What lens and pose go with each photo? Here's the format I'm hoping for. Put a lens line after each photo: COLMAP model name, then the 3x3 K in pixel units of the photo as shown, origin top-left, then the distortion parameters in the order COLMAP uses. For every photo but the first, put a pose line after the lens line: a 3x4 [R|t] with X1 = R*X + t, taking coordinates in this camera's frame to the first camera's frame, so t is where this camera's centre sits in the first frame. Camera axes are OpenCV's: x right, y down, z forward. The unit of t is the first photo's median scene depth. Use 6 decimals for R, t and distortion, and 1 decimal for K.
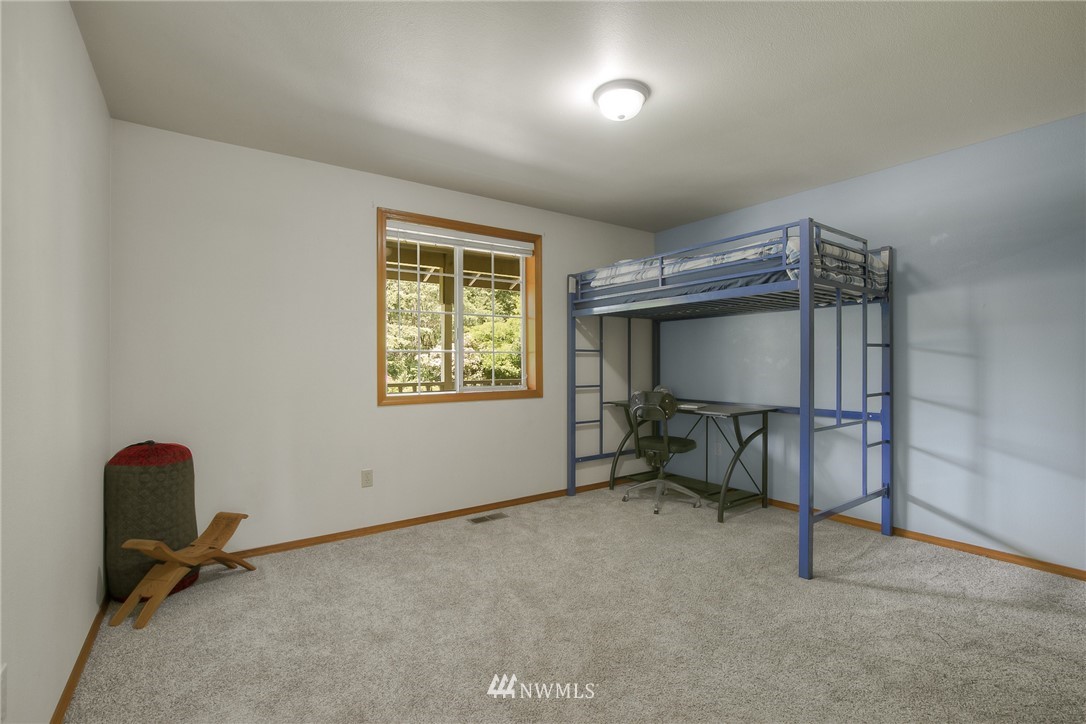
lens RADIAL K [[491.9, 0, 543.0], [0, 491.9, 362.0], [0, 0, 1]] dist [0.000272, 0.000003]
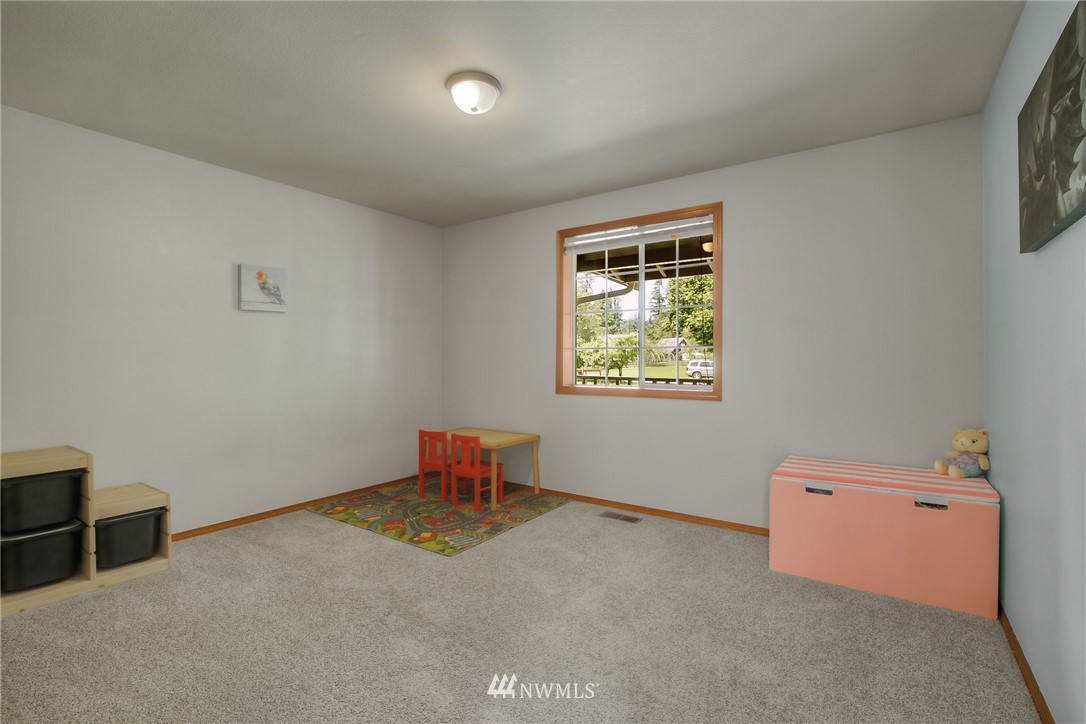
lens RADIAL K [[496.0, 0, 544.4], [0, 496.0, 355.3], [0, 0, 1]] dist [-0.000304, -0.000015]
pose [[0.345922, 0.004462, -0.938253, 0.687927], [-0.000867, 0.999990, 0.004436, -0.009166], [0.938263, -0.000721, 0.345922, 0.464175]]
